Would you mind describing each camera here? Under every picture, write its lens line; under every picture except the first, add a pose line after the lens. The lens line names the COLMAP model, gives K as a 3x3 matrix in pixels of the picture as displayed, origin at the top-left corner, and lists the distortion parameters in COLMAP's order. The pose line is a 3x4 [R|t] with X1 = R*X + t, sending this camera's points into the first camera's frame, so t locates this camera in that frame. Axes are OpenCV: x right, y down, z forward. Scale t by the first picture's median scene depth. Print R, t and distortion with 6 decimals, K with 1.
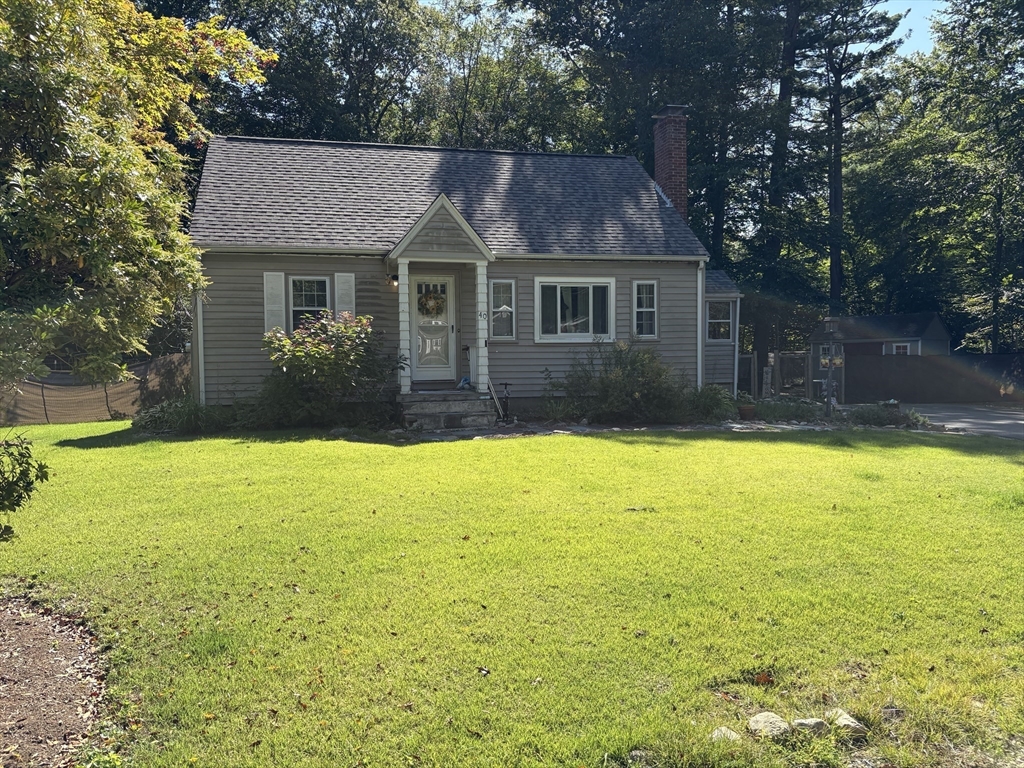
lens RADIAL K [[787.7, 0, 510.7], [0, 787.7, 385.2], [0, 0, 1]] dist [0.035522, -0.032708]
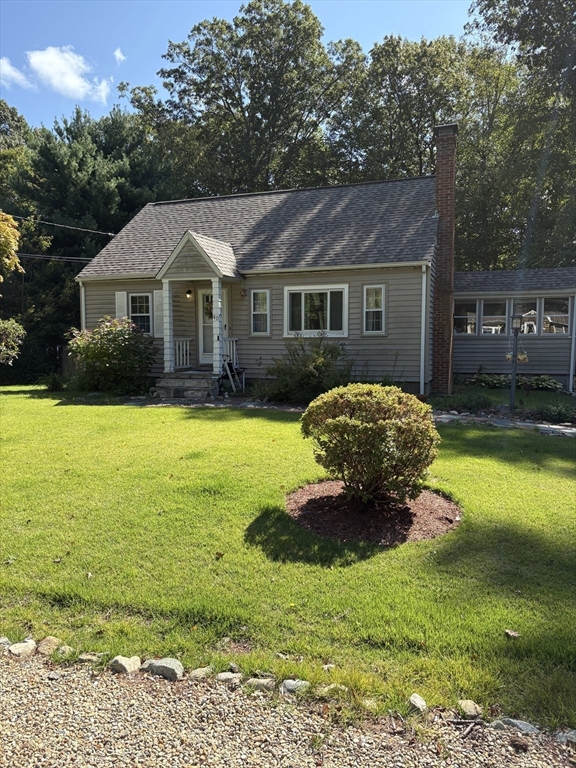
lens RADIAL K [[590.8, 0, 289.0], [0, 590.8, 388.9], [0, 0, 1]] dist [0.035522, -0.032708]
pose [[0.822758, 0.052813, -0.565932, 0.596608], [-0.029230, 0.998288, 0.050666, -0.018655], [0.567639, -0.025144, 0.822893, 0.197696]]
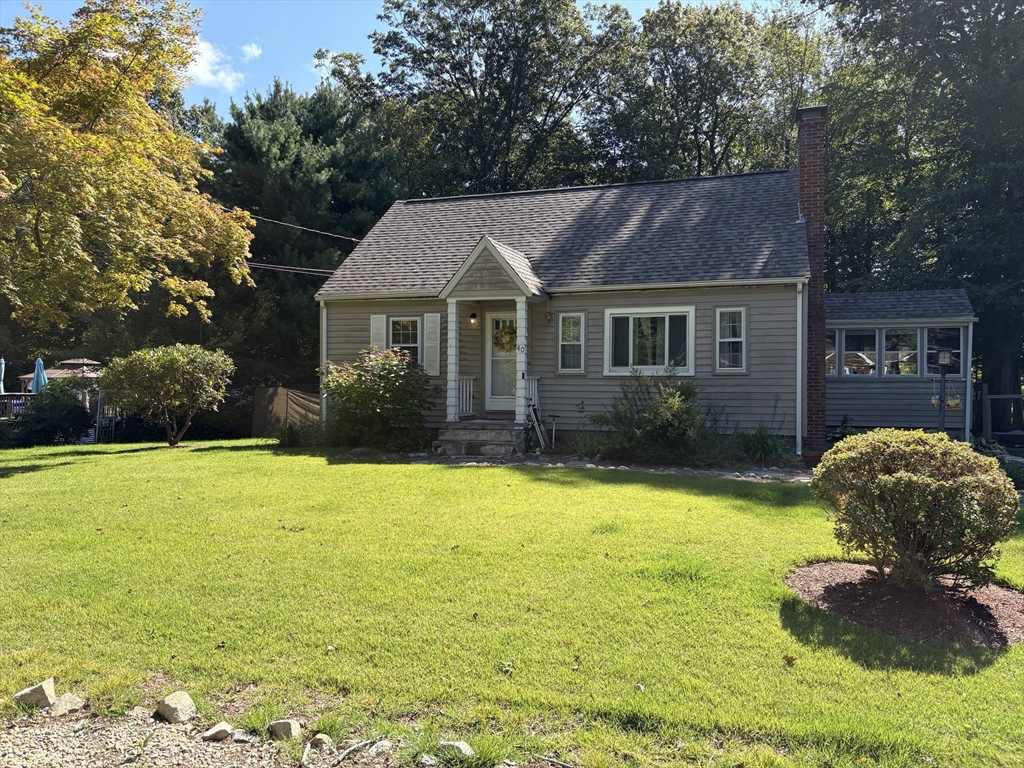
lens RADIAL K [[787.7, 0, 509.8], [0, 787.7, 384.3], [0, 0, 1]] dist [0.035522, -0.032708]
pose [[0.842834, 0.010919, -0.538064, 0.460779], [-0.034813, 0.998806, -0.034263, -0.005409], [0.537047, 0.047609, 0.842208, 0.109180]]
